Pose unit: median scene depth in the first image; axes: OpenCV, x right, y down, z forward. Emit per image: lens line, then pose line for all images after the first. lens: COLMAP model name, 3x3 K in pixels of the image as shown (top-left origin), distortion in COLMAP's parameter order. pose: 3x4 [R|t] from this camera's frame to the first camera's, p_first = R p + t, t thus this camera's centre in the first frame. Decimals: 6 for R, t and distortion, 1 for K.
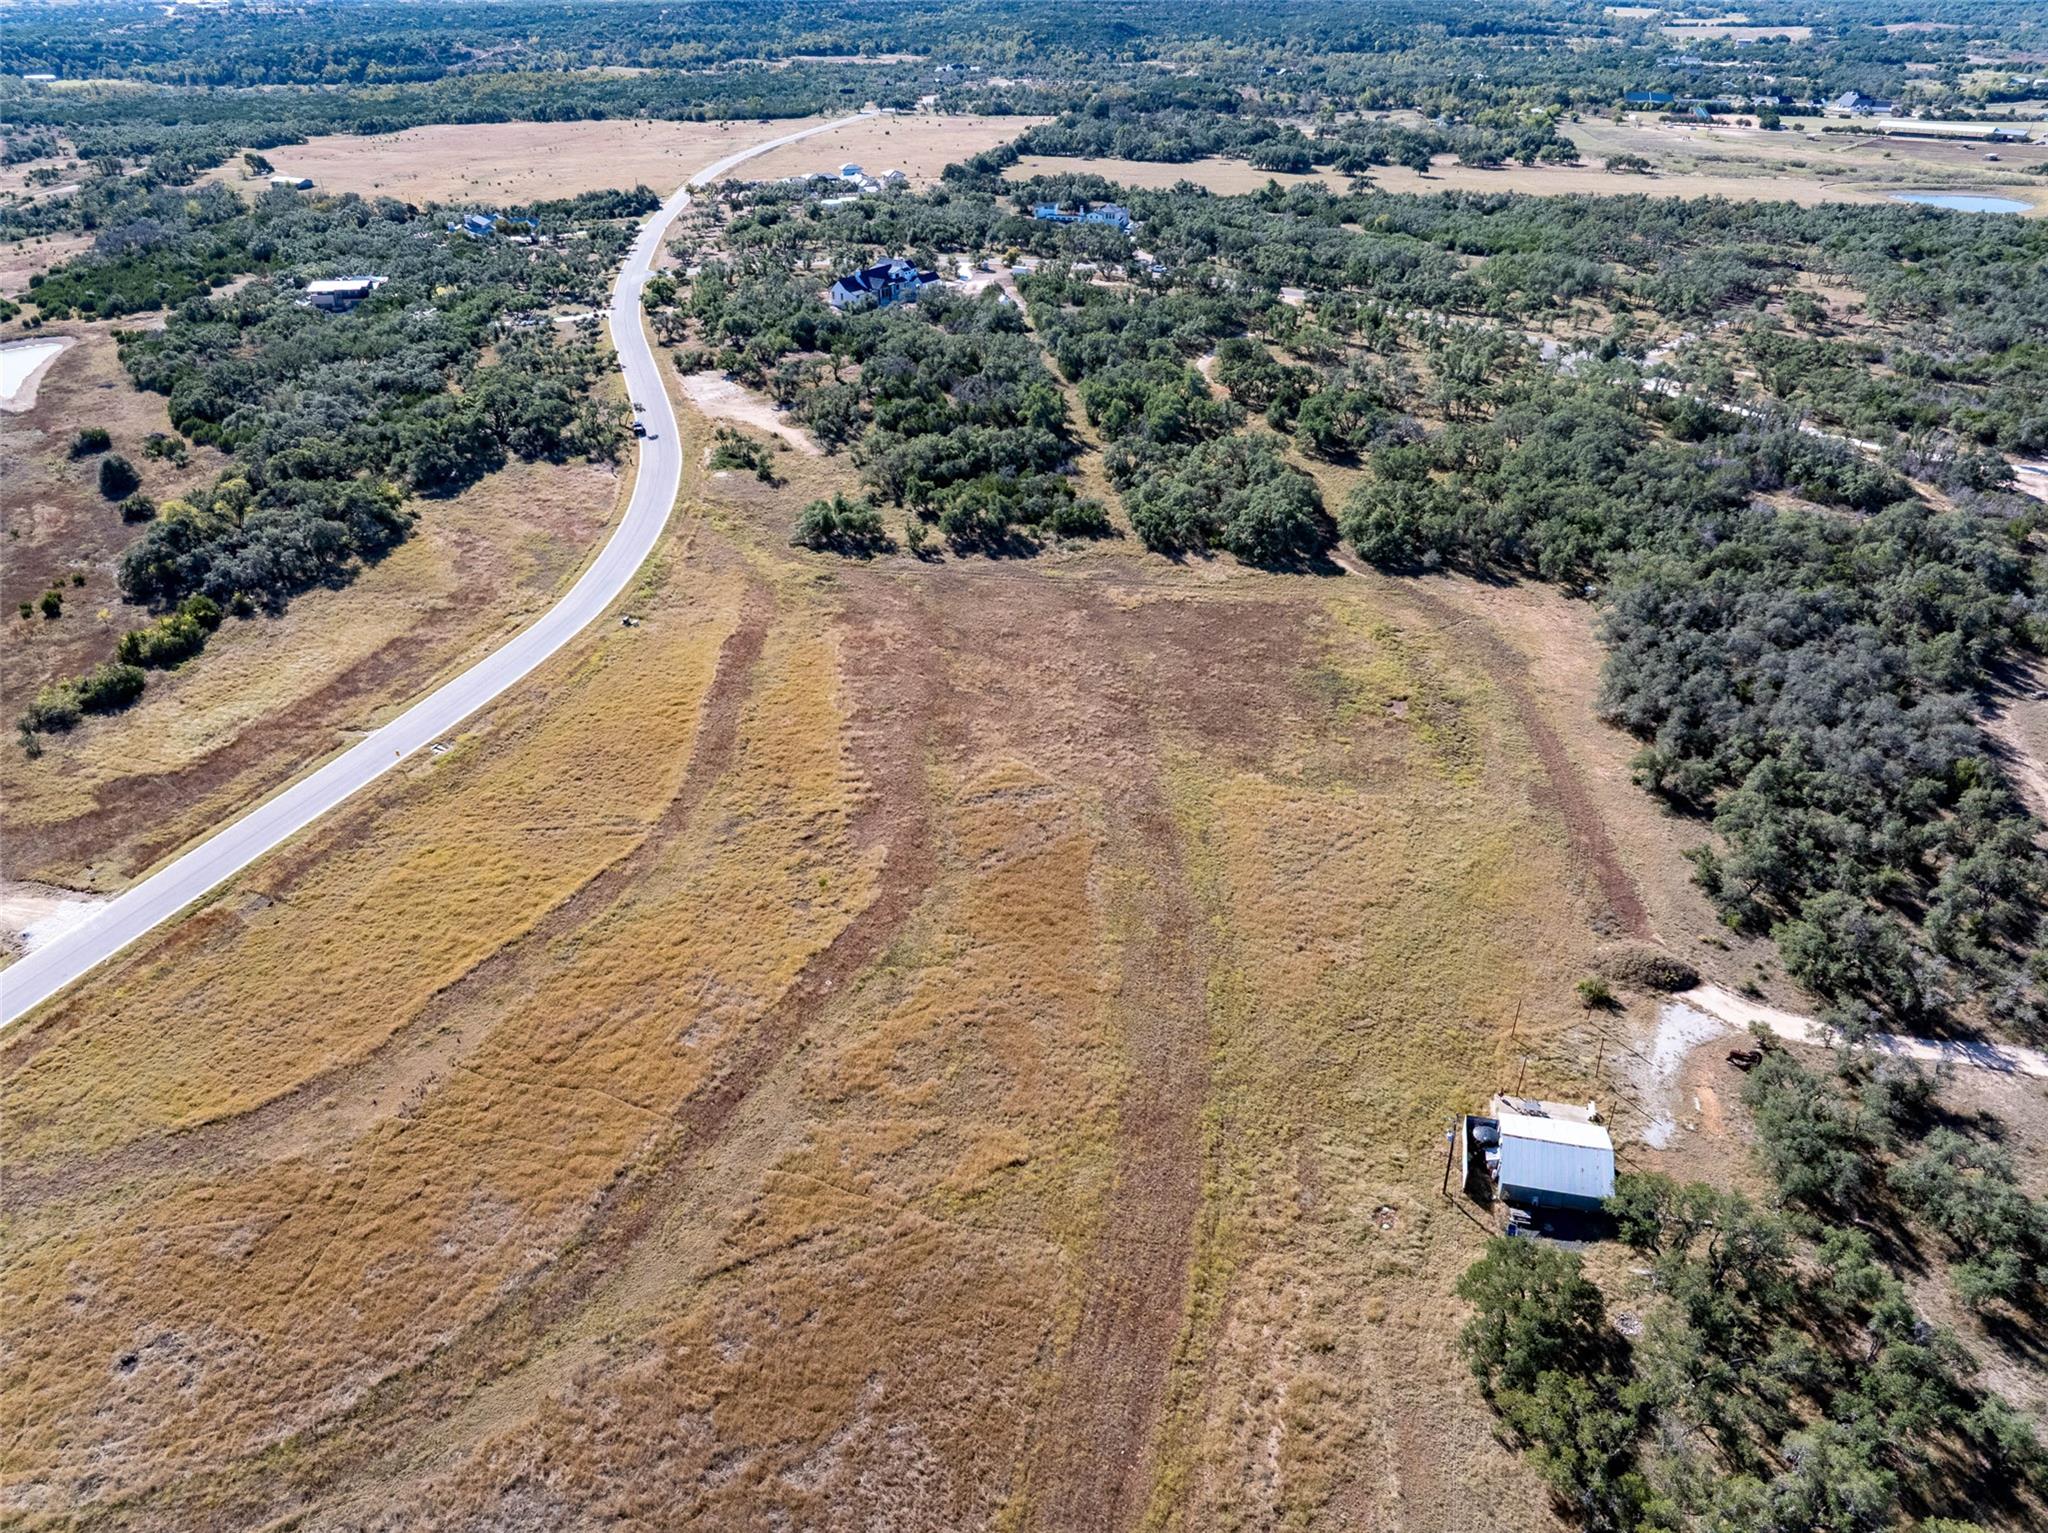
lens RADIAL K [[1443.9, 0, 1028.9], [0, 1443.9, 757.1], [0, 0, 1]] dist [-0.047174, 0.015286]
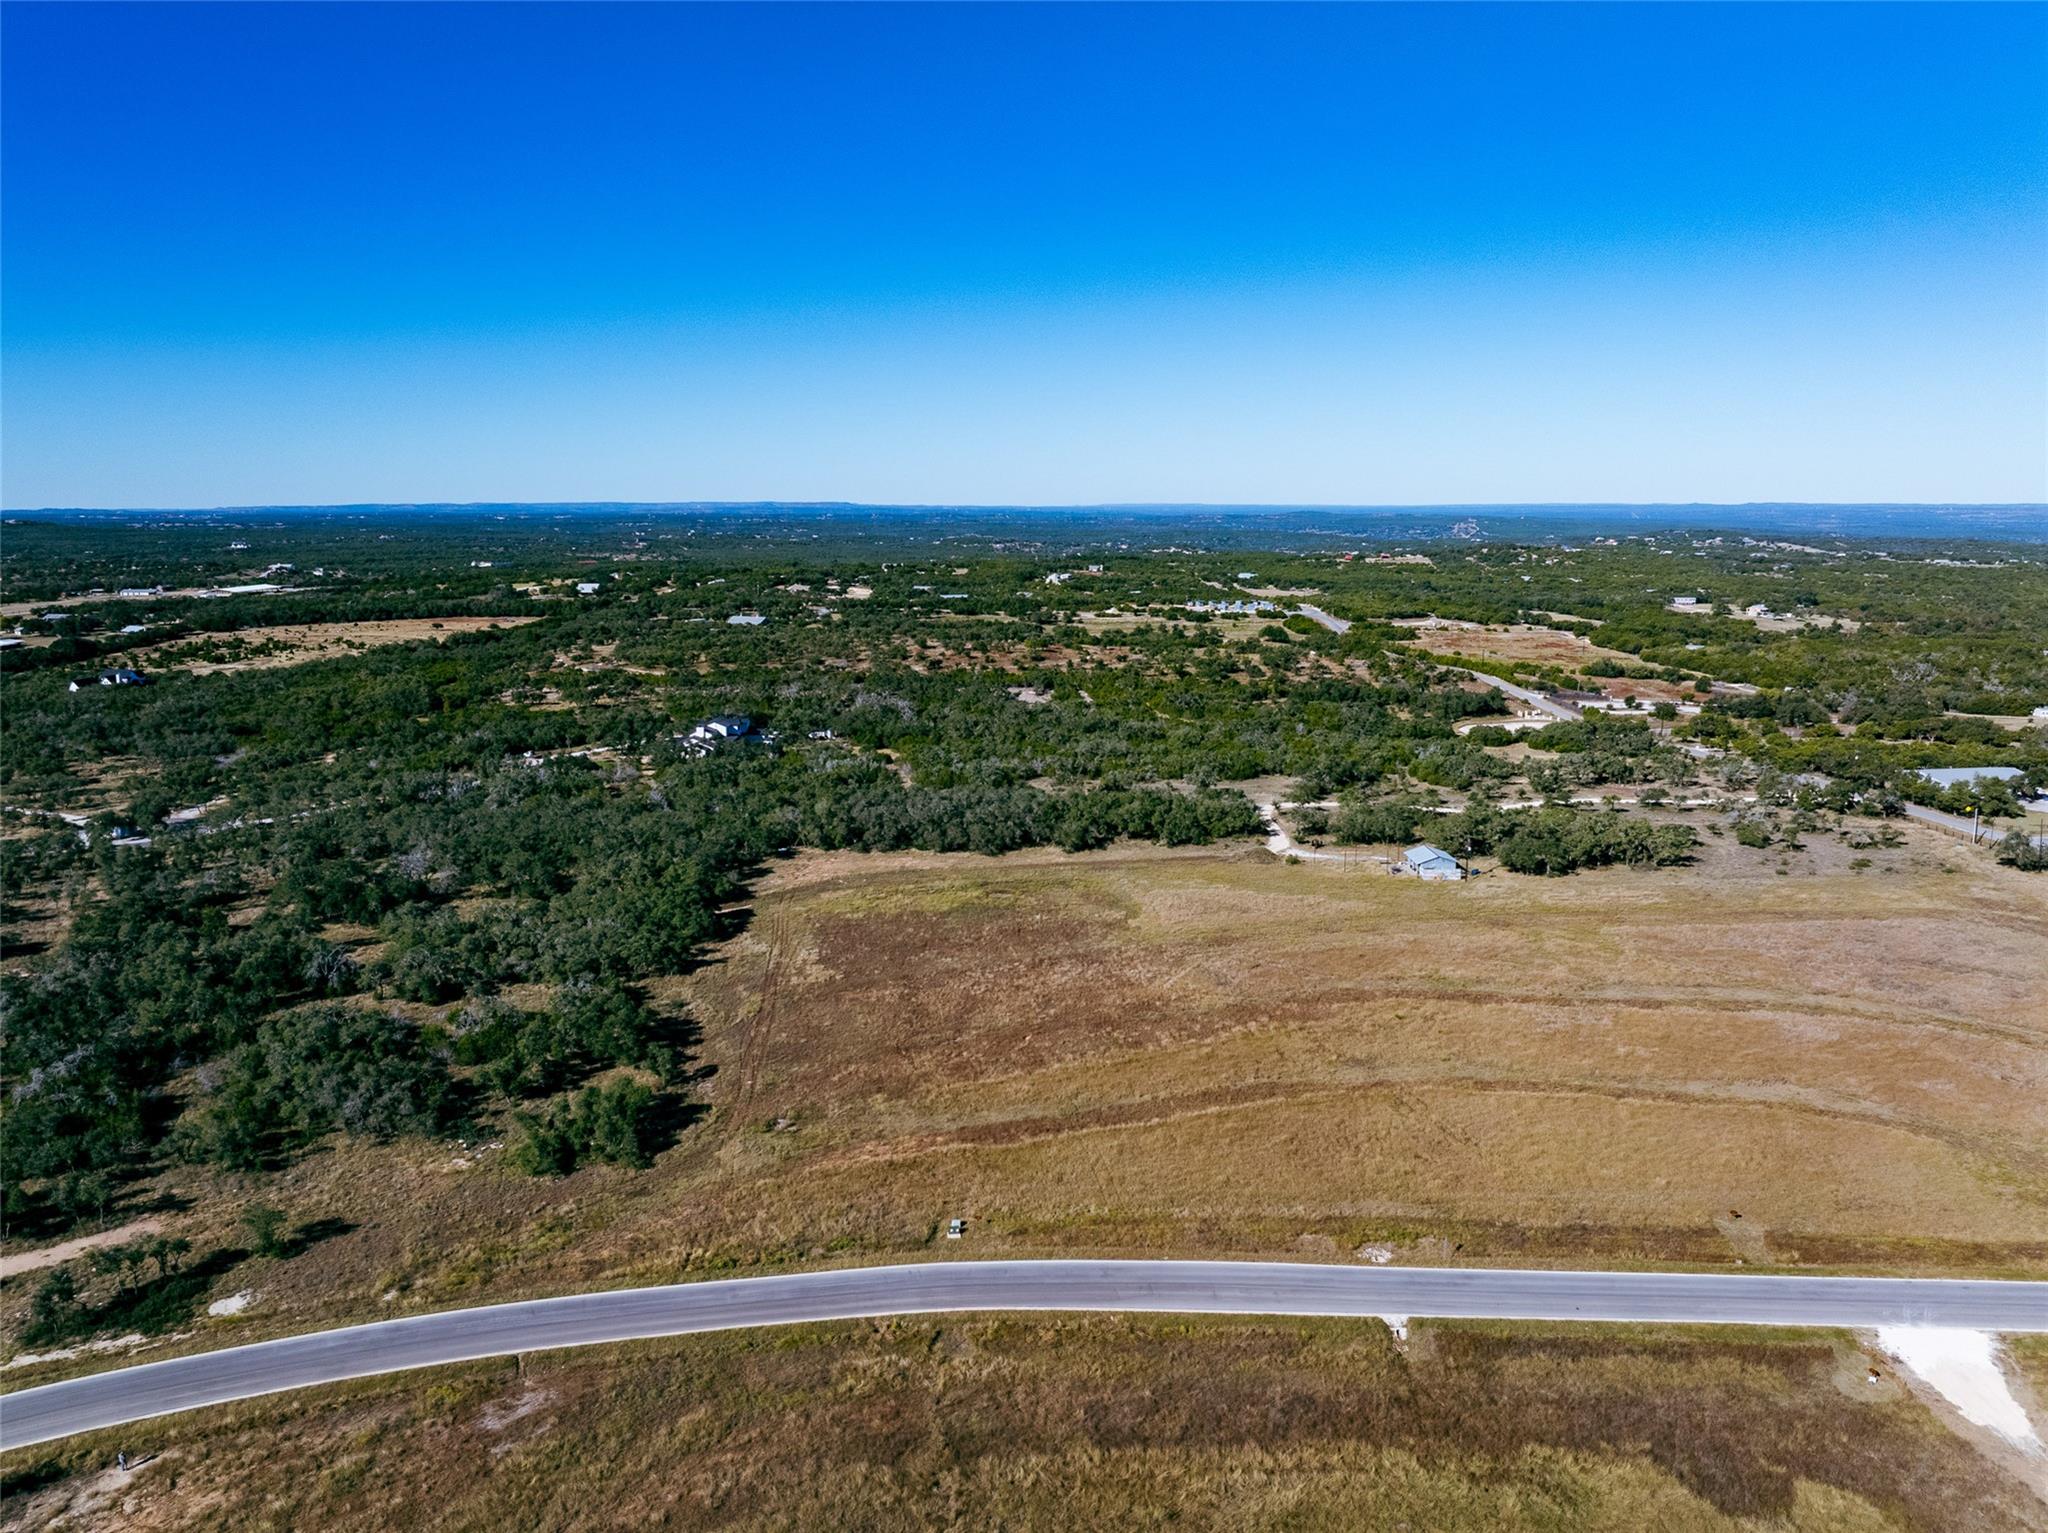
lens RADIAL K [[1443.9, 0, 1029.0], [0, 1443.9, 761.9], [0, 0, 1]] dist [-0.047174, 0.015286]
pose [[-0.269761, -0.164876, 0.948707, -0.724030], [0.484842, 0.827974, 0.281757, -0.363165], [-0.831960, 0.535980, -0.143416, 0.798441]]
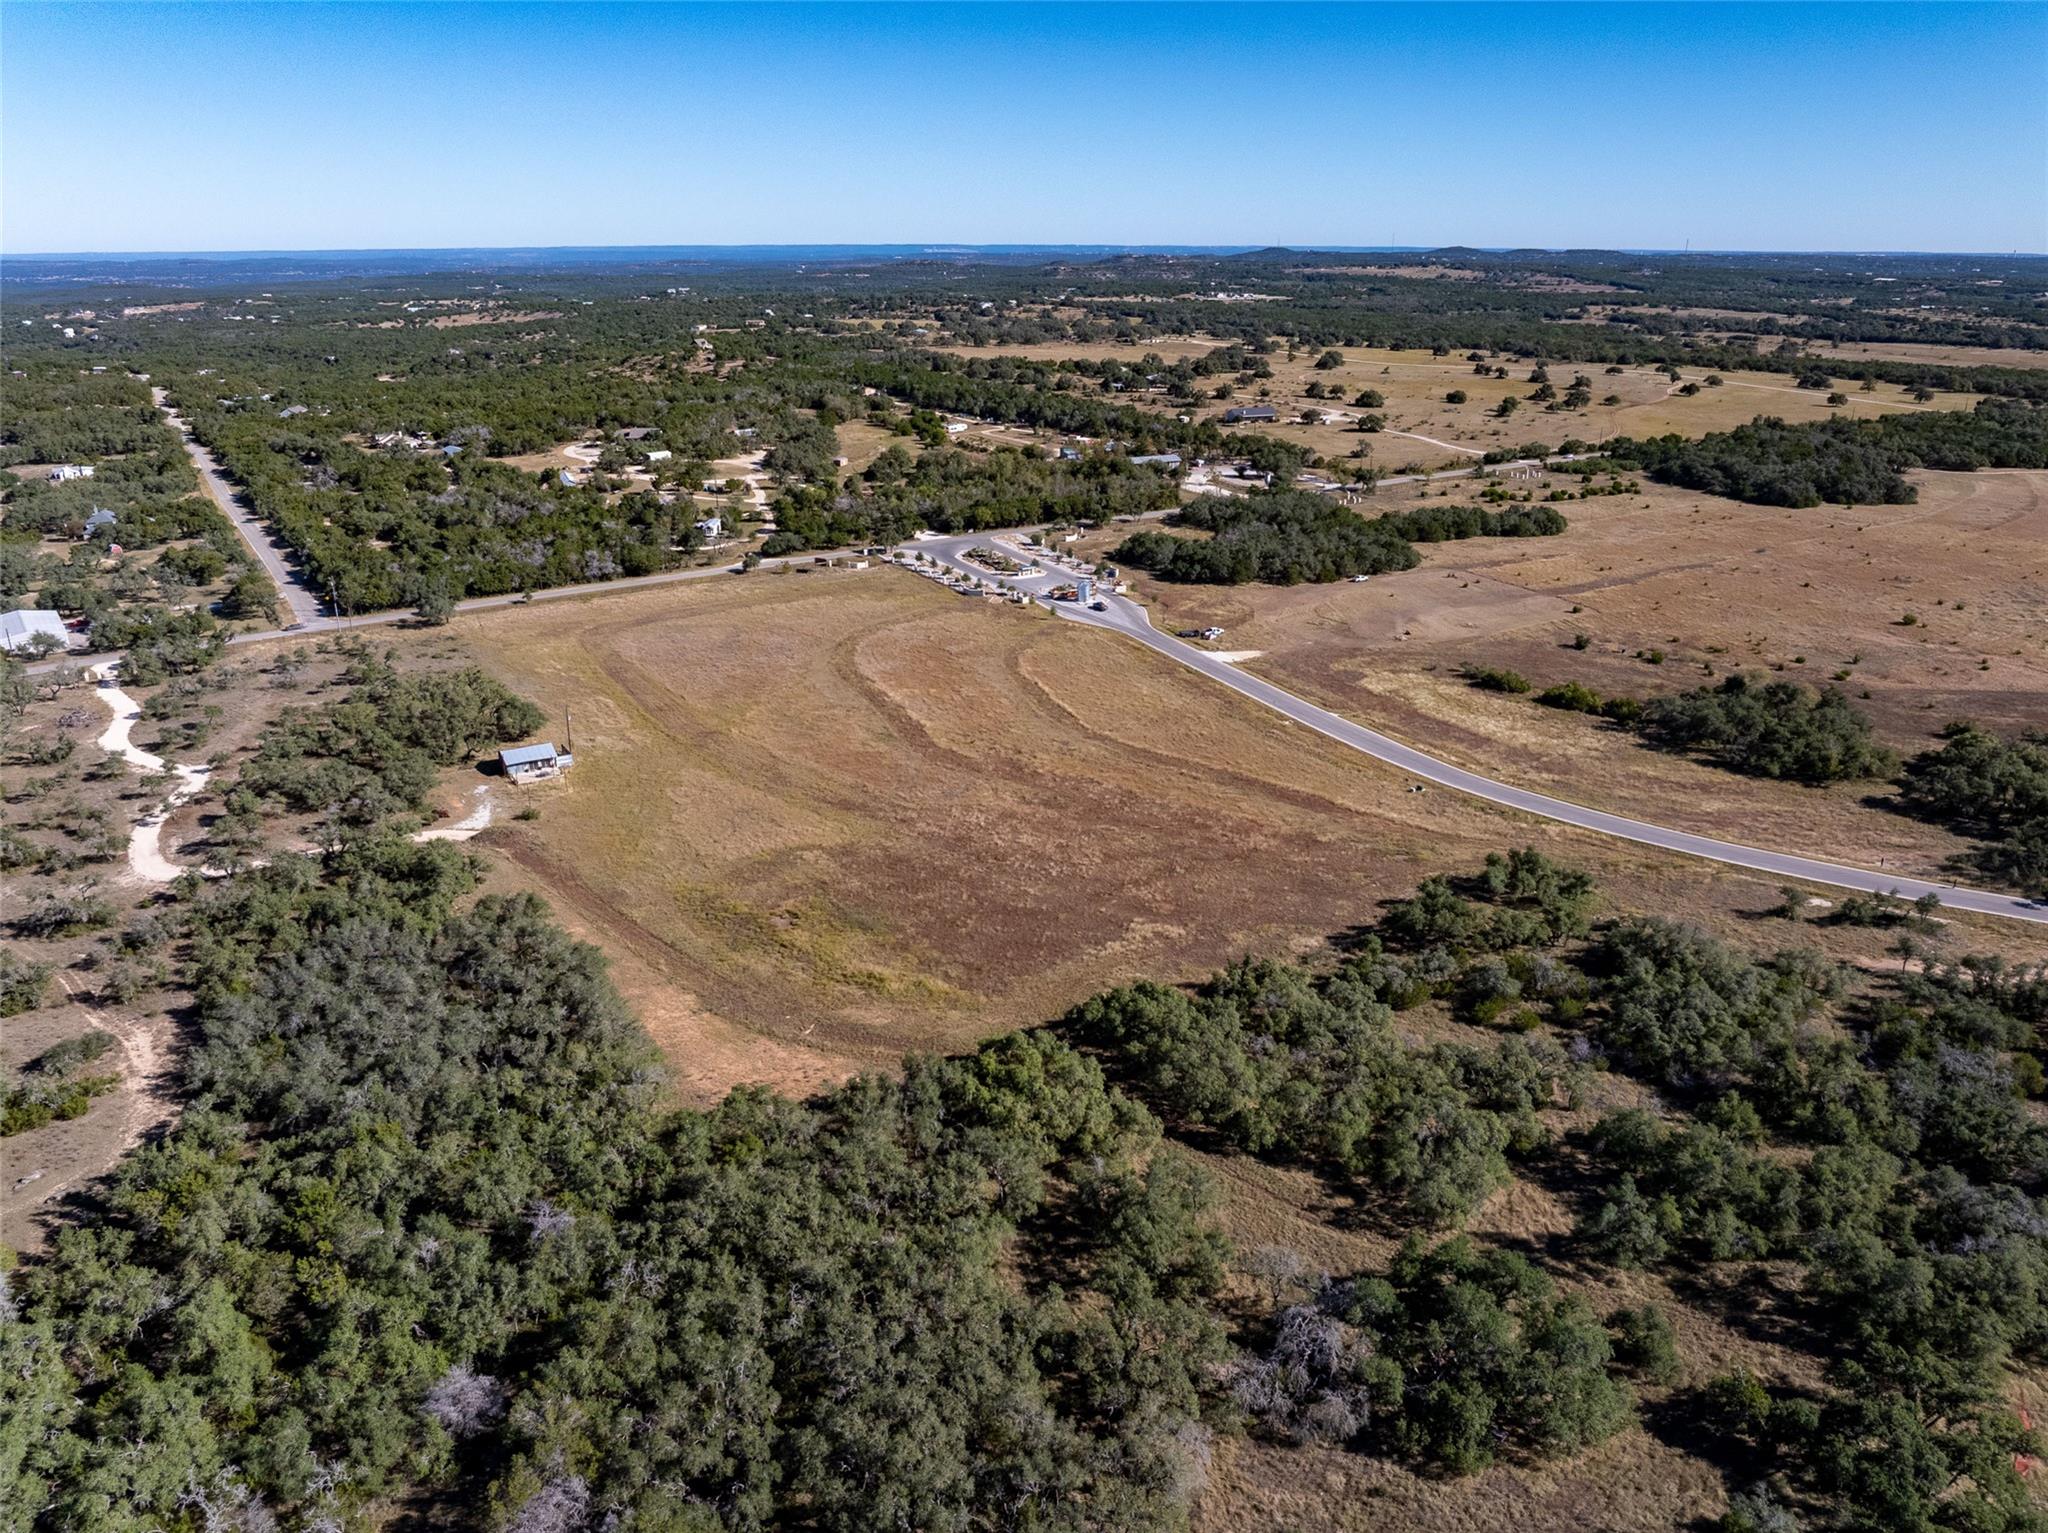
lens RADIAL K [[1443.9, 0, 1005.4], [0, 1443.9, 768.2], [0, 0, 1]] dist [-0.047174, 0.015286]
pose [[-0.707479, 0.248672, -0.661540, 0.573492], [-0.347659, 0.692507, 0.632114, -0.583762], [0.615310, 0.677198, -0.403481, 1.035372]]
